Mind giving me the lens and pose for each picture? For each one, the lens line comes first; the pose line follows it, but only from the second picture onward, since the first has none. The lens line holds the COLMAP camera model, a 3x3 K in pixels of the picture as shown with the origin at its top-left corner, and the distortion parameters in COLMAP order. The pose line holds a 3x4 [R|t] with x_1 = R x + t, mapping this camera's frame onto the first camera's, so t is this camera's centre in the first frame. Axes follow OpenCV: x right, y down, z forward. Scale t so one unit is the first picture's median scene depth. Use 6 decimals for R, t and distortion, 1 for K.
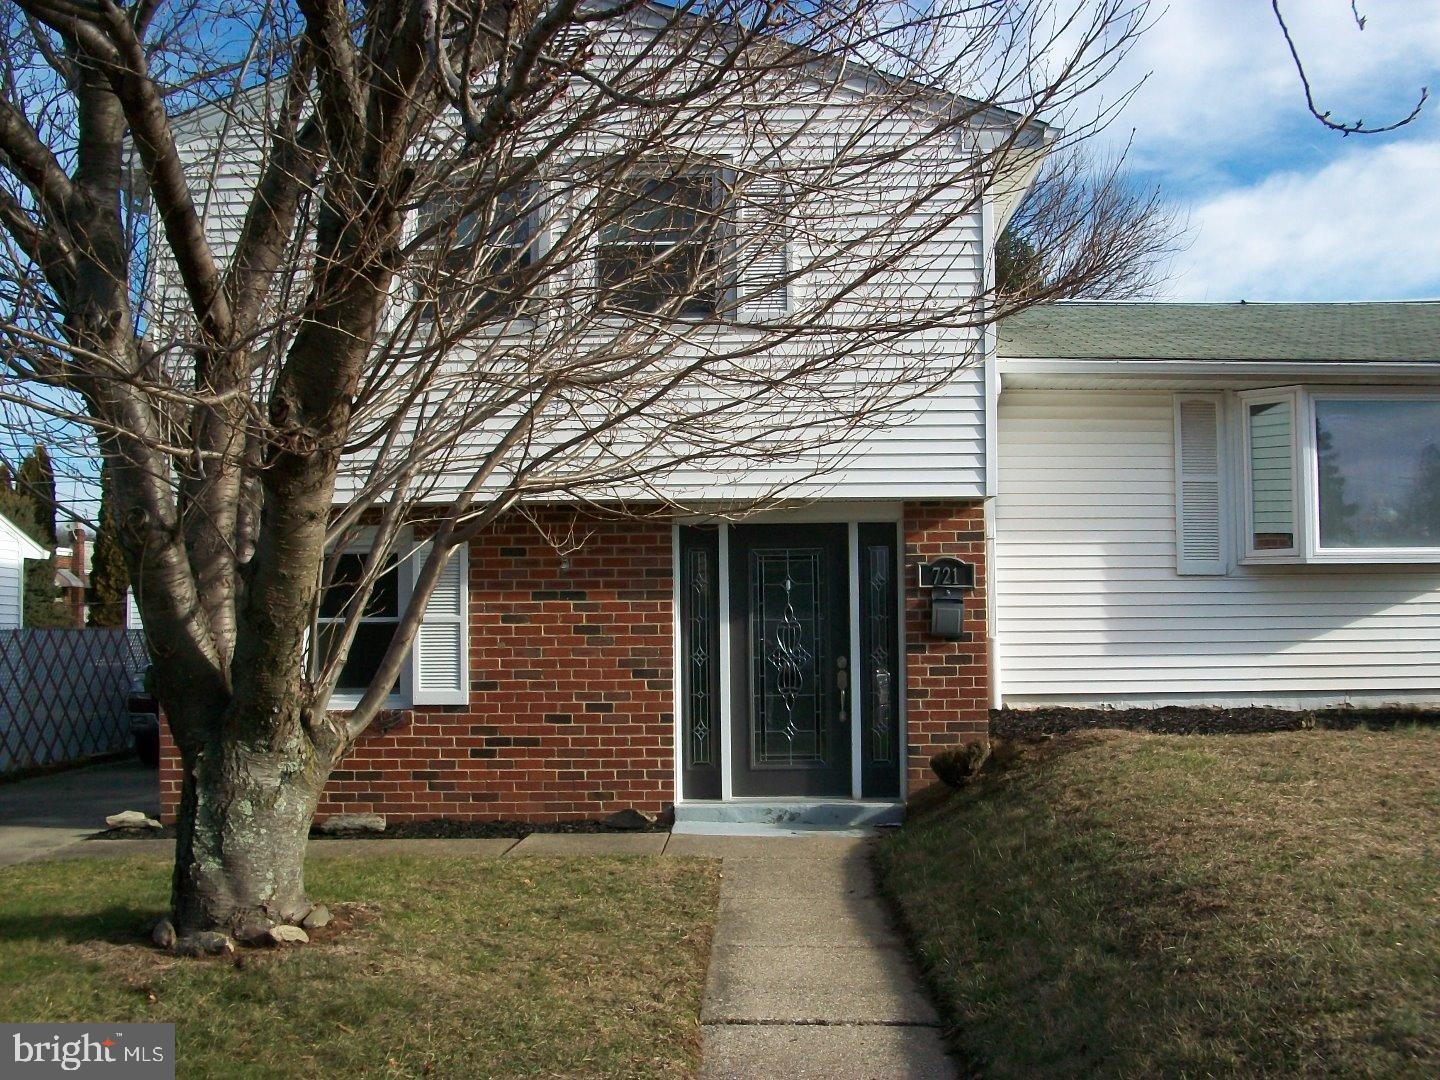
lens RADIAL K [[1455.5, 0, 720.7], [0, 1455.5, 545.3], [0, 0, 1]] dist [-0.112376, 0.000000]
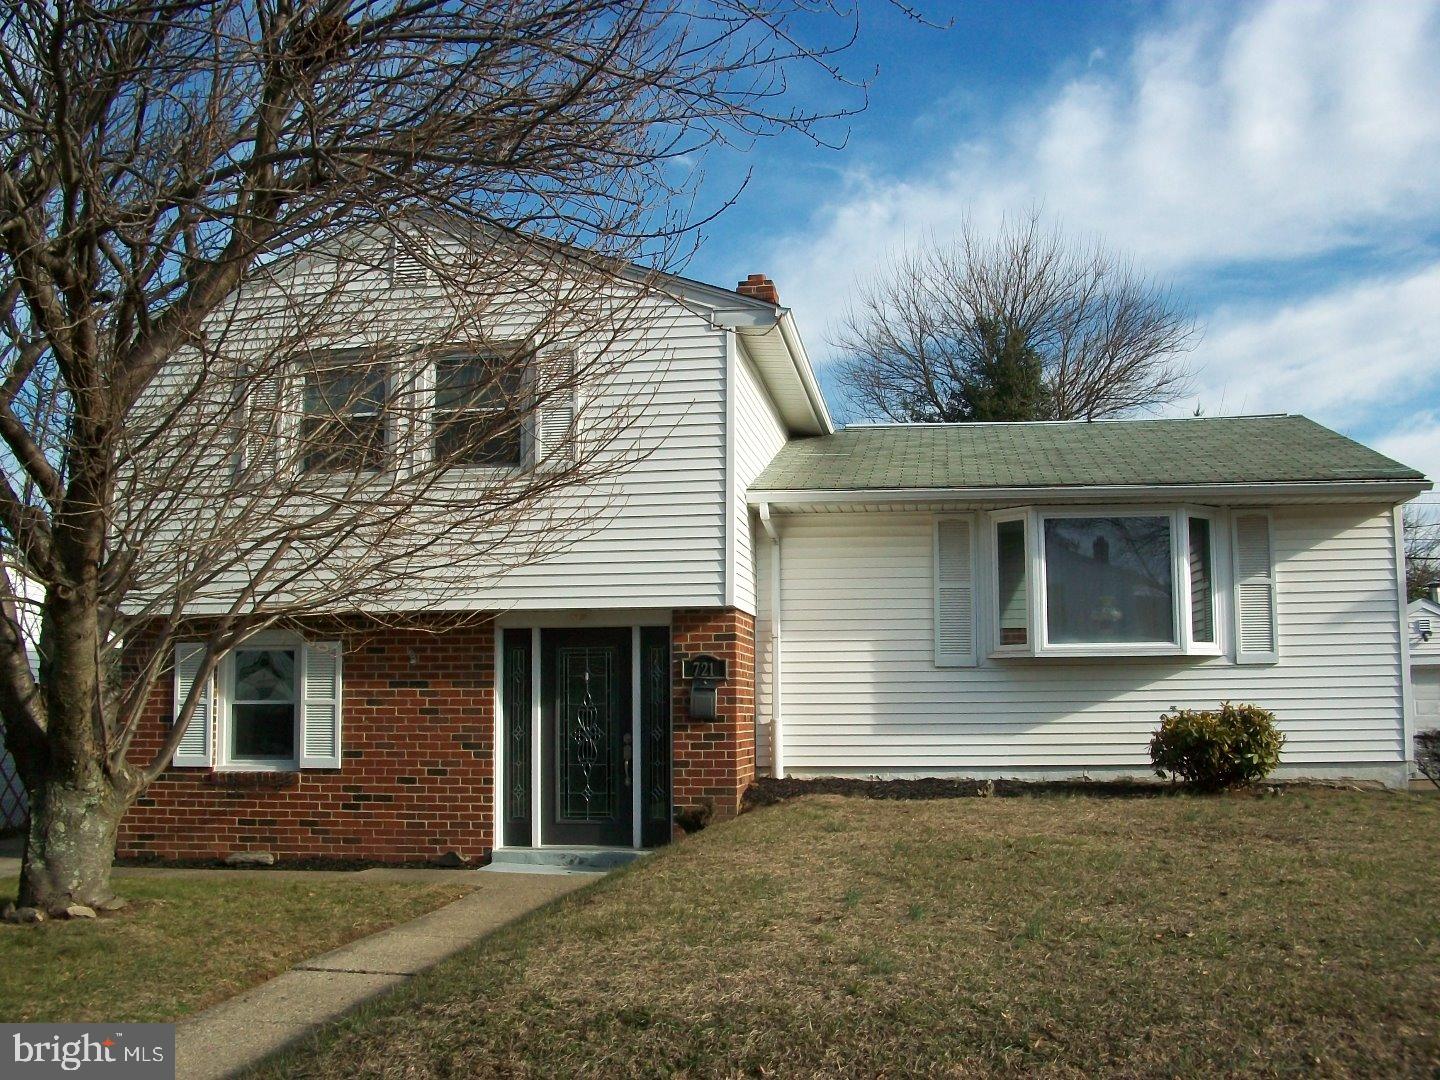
lens RADIAL K [[1455.5, 0, 717.6], [0, 1455.5, 539.8], [0, 0, 1]] dist [-0.112376, 0.000000]
pose [[0.990355, -0.014125, -0.137831, 0.339776], [0.006071, 0.998258, -0.058682, -0.016503], [0.138420, 0.057279, 0.988716, -0.237554]]
